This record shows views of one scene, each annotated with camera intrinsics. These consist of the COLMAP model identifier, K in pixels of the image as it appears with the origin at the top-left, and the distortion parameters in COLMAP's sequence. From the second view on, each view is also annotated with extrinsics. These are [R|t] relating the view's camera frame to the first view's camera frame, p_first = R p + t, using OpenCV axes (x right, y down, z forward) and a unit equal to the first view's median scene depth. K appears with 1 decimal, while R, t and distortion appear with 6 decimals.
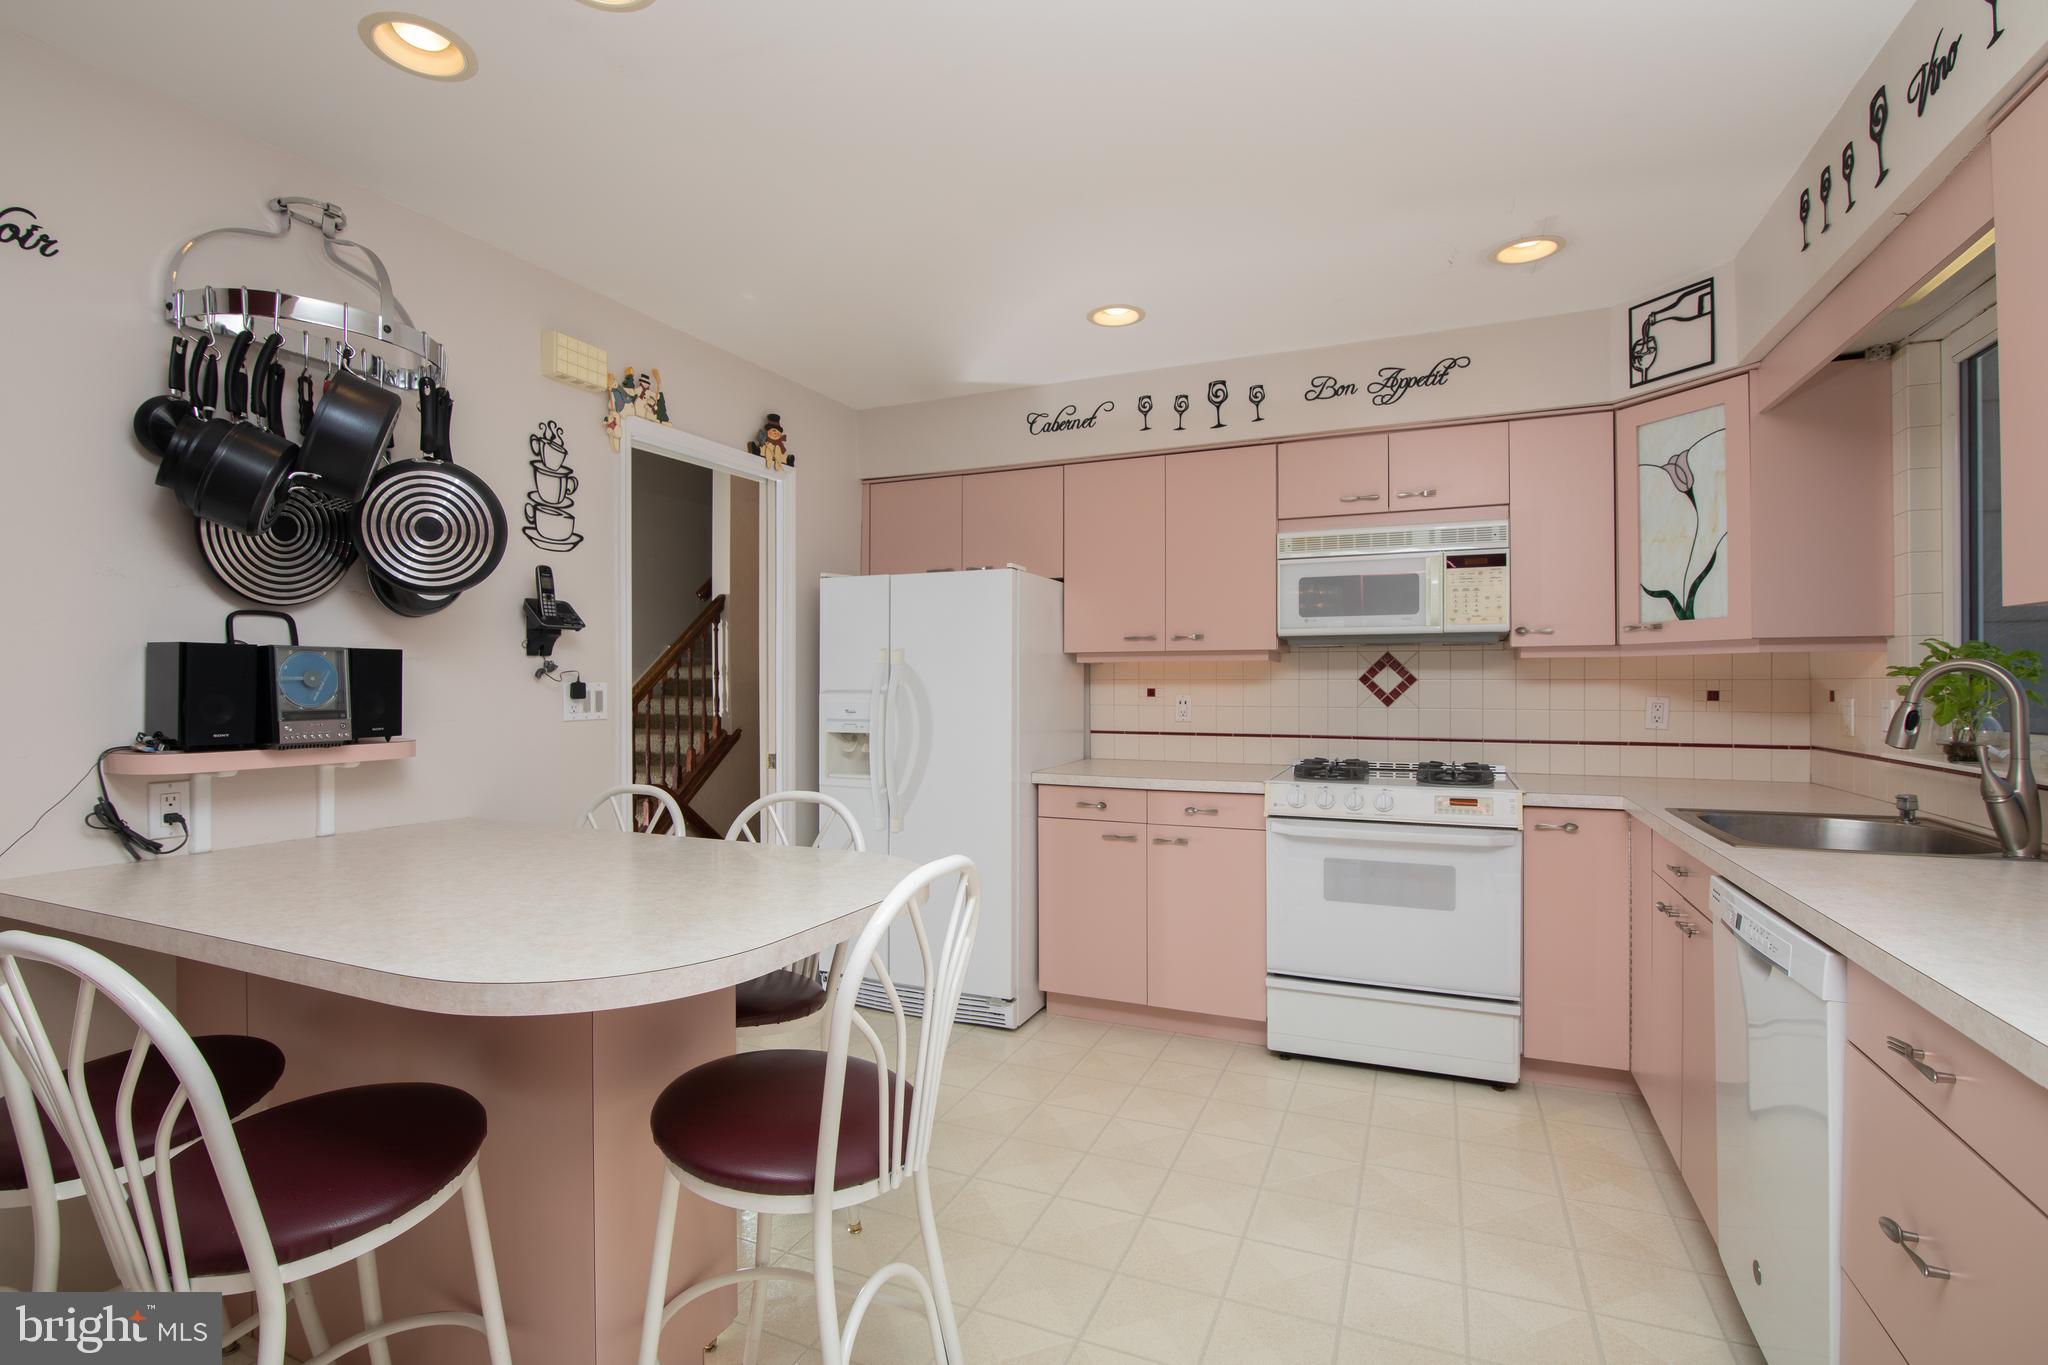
lens RADIAL K [[941.2, 0, 1024.0], [0, 941.2, 682.5], [0, 0, 1]] dist [-0.022837, 0.000136]
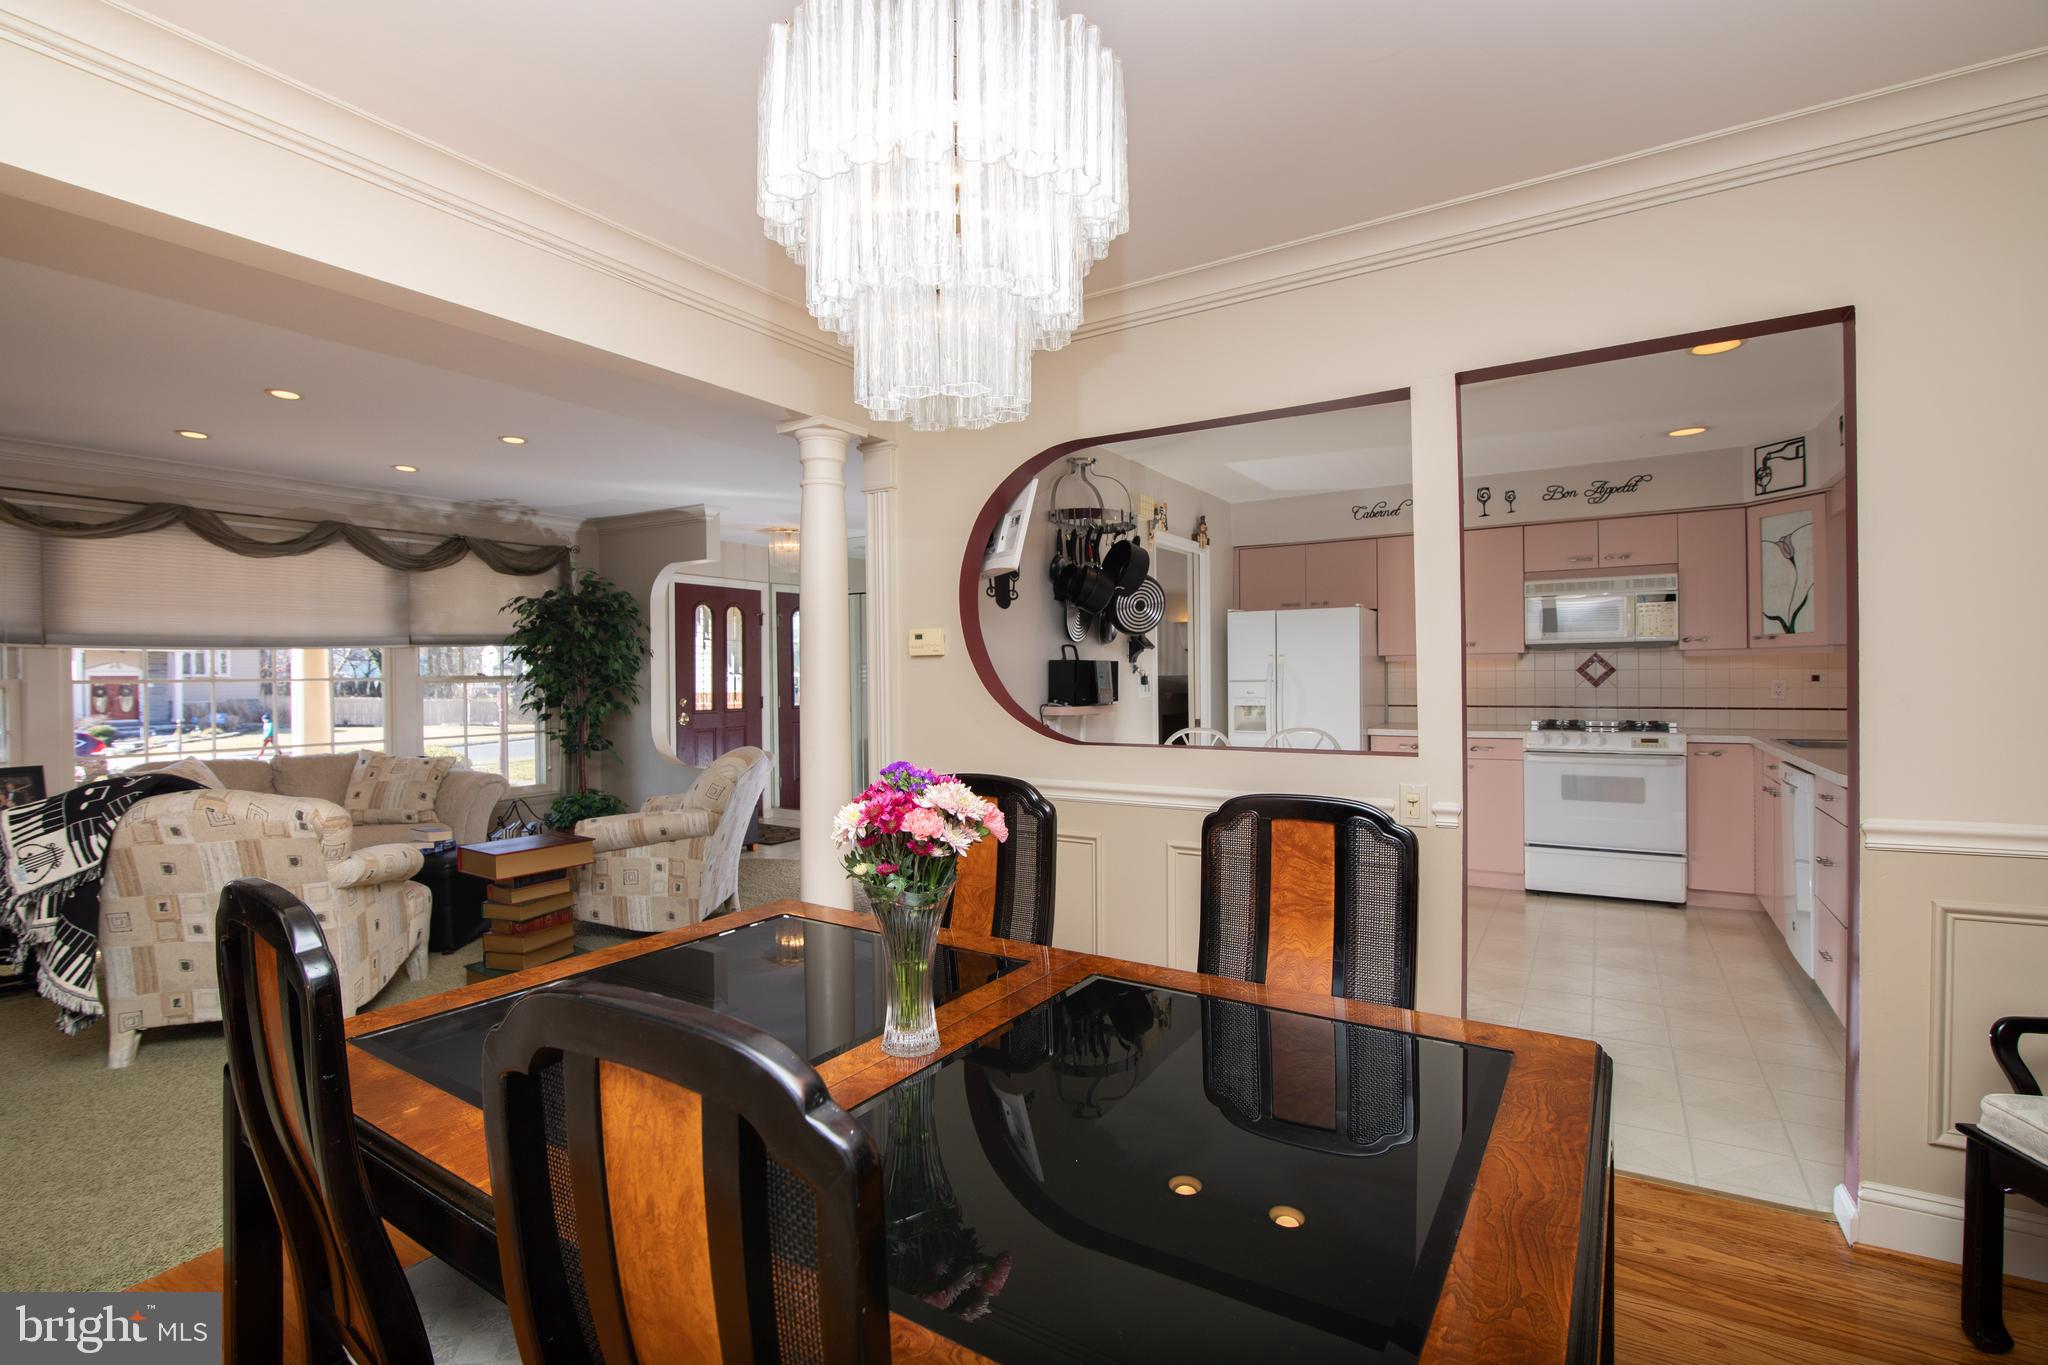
lens RADIAL K [[927.8, 0, 1024.0], [0, 927.8, 682.5], [0, 0, 1]] dist [-0.019219, -0.000464]
pose [[0.989153, -0.008046, -0.146670, -0.383795], [0.008822, 0.999950, 0.004642, 0.001824], [0.146626, -0.005886, 0.989175, -0.768506]]
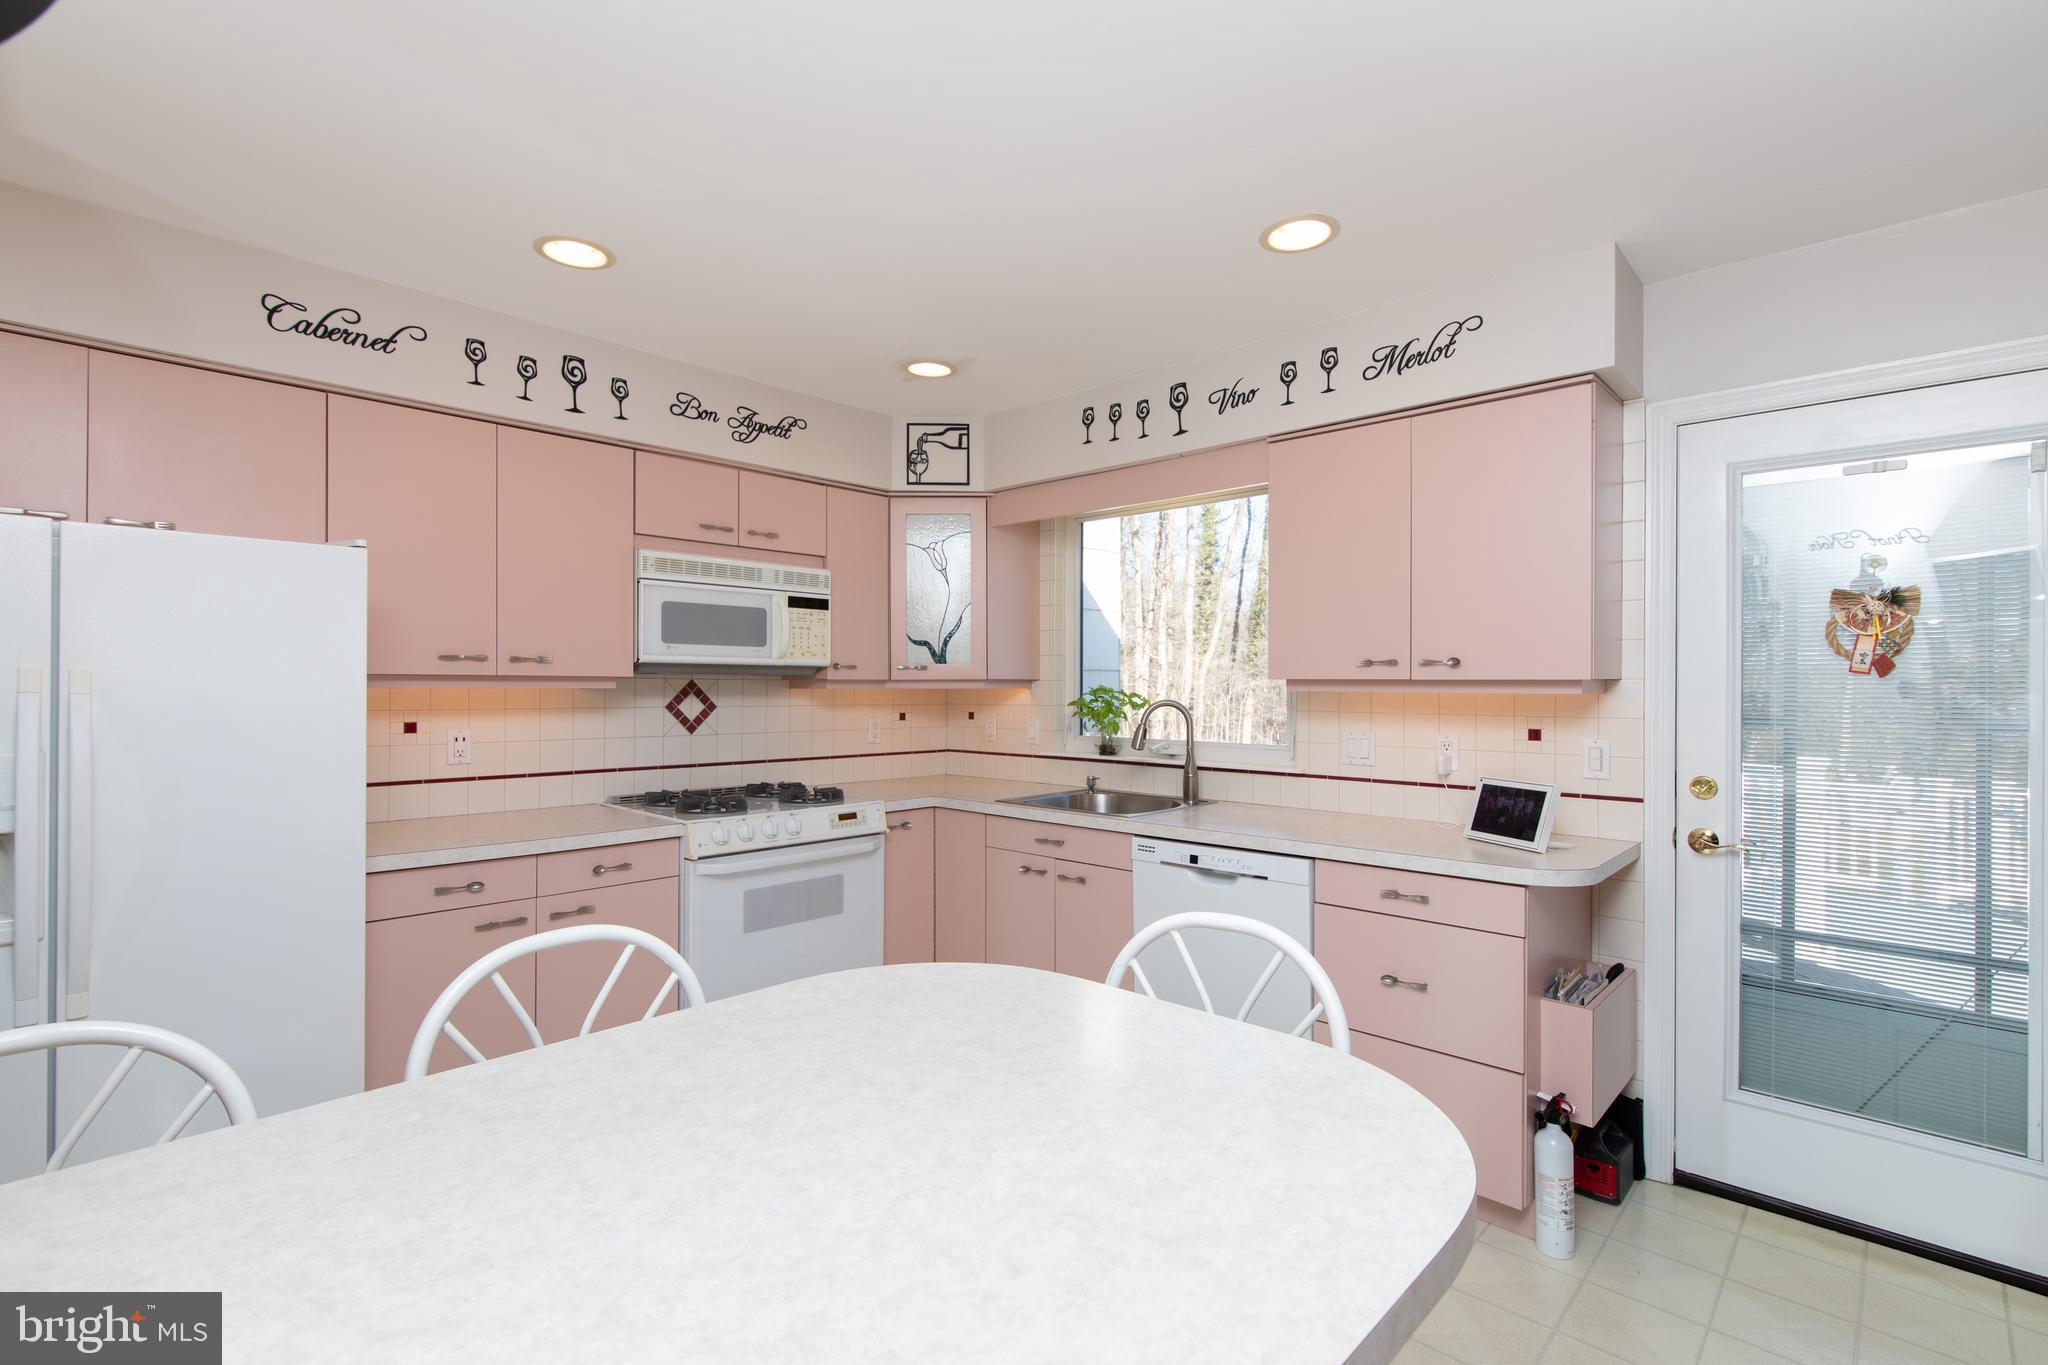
lens RADIAL K [[934.4, 0, 1019.1], [0, 934.4, 681.4], [0, 0, 1]] dist [-0.003525, -0.000546]
pose [[0.337908, 0.008030, 0.941145, -0.488178], [-0.003498, 0.999967, -0.007276, -0.027605], [-0.941173, -0.000833, 0.337925, 0.373743]]
